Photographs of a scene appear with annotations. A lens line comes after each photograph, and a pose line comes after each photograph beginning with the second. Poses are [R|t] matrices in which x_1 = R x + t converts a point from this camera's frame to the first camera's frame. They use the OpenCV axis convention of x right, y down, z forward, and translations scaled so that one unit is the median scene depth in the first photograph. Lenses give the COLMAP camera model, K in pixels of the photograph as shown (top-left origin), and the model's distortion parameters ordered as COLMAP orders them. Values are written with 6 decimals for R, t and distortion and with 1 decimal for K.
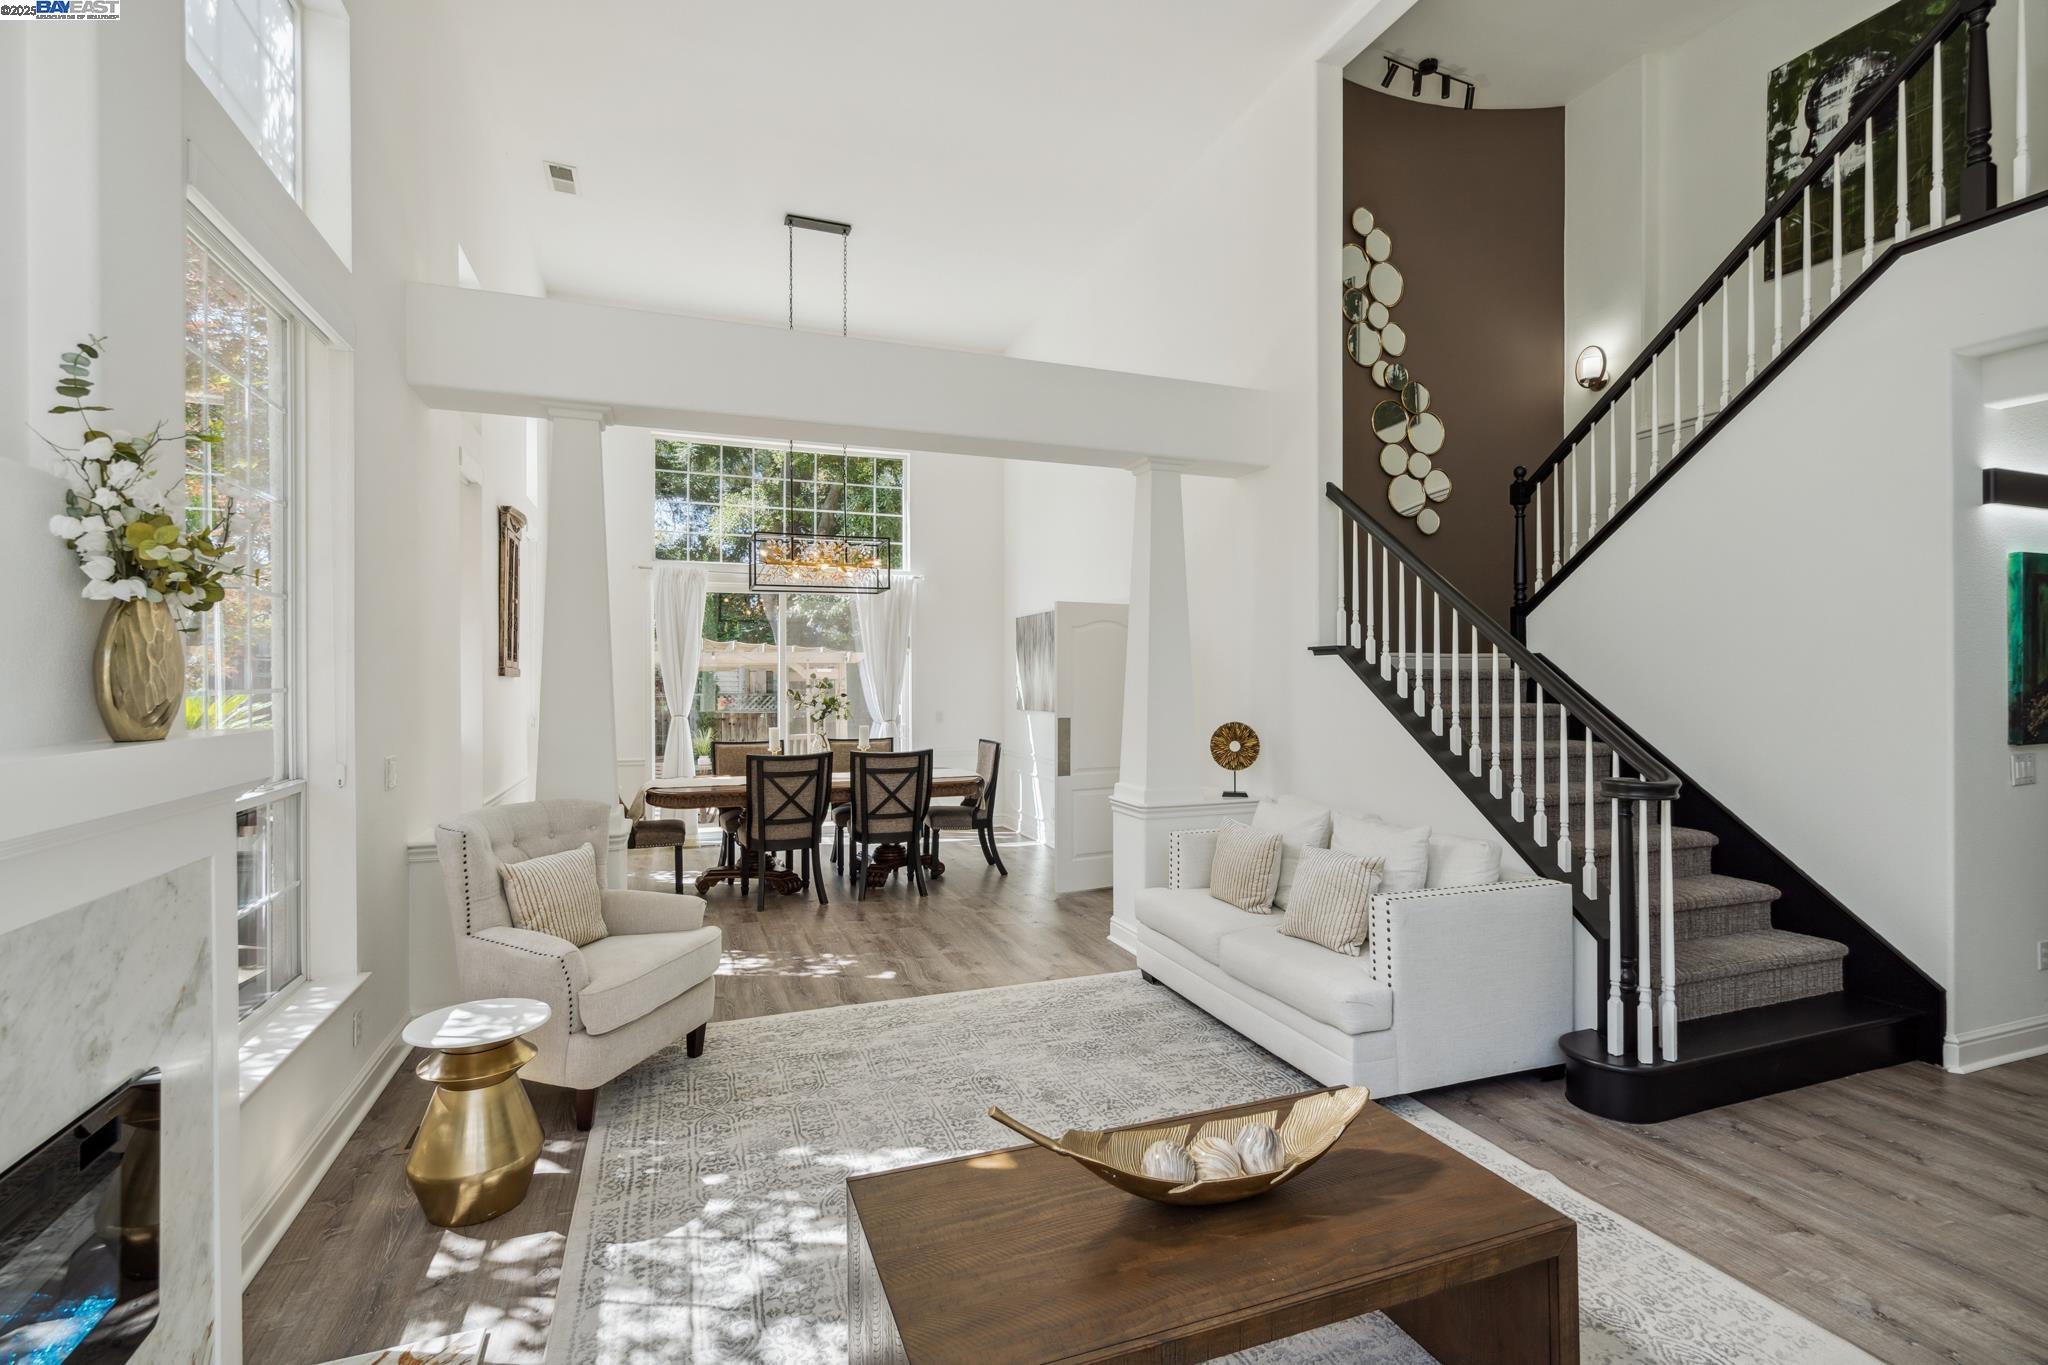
lens RADIAL K [[948.6, 0, 1026.5], [0, 948.6, 684.7], [0, 0, 1]] dist [-0.003362, -0.000141]
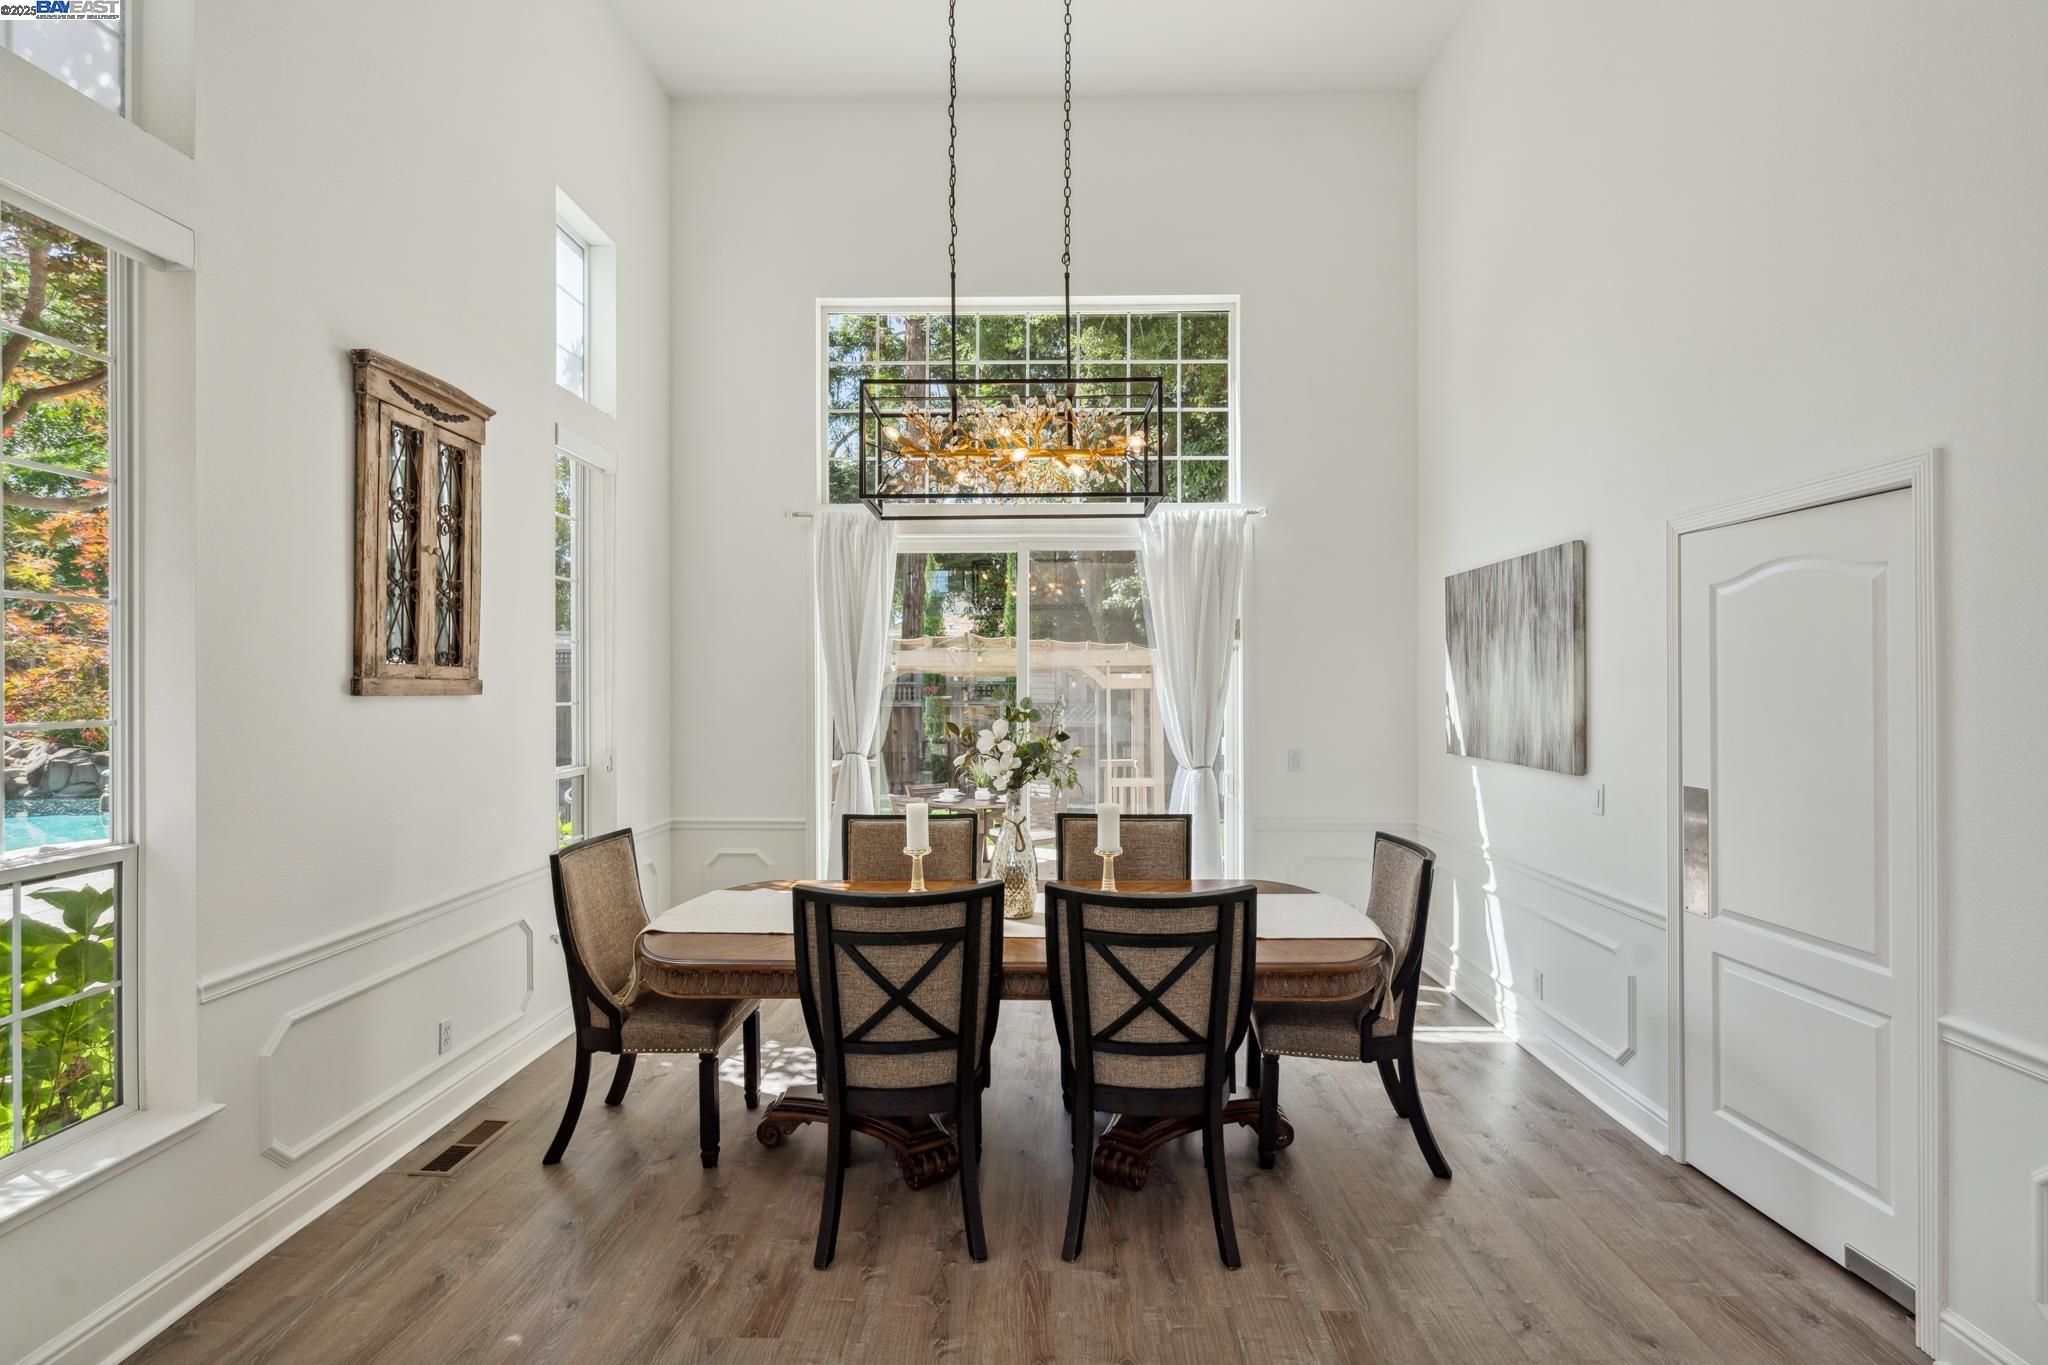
lens RADIAL K [[948.6, 0, 1030.9], [0, 948.6, 686.6], [0, 0, 1]] dist [-0.003362, -0.000141]
pose [[0.928798, 0.002440, -0.370578, -0.039445], [-0.002676, 0.999996, -0.000124, -0.012800], [0.370576, 0.001107, 0.928801, 0.582077]]
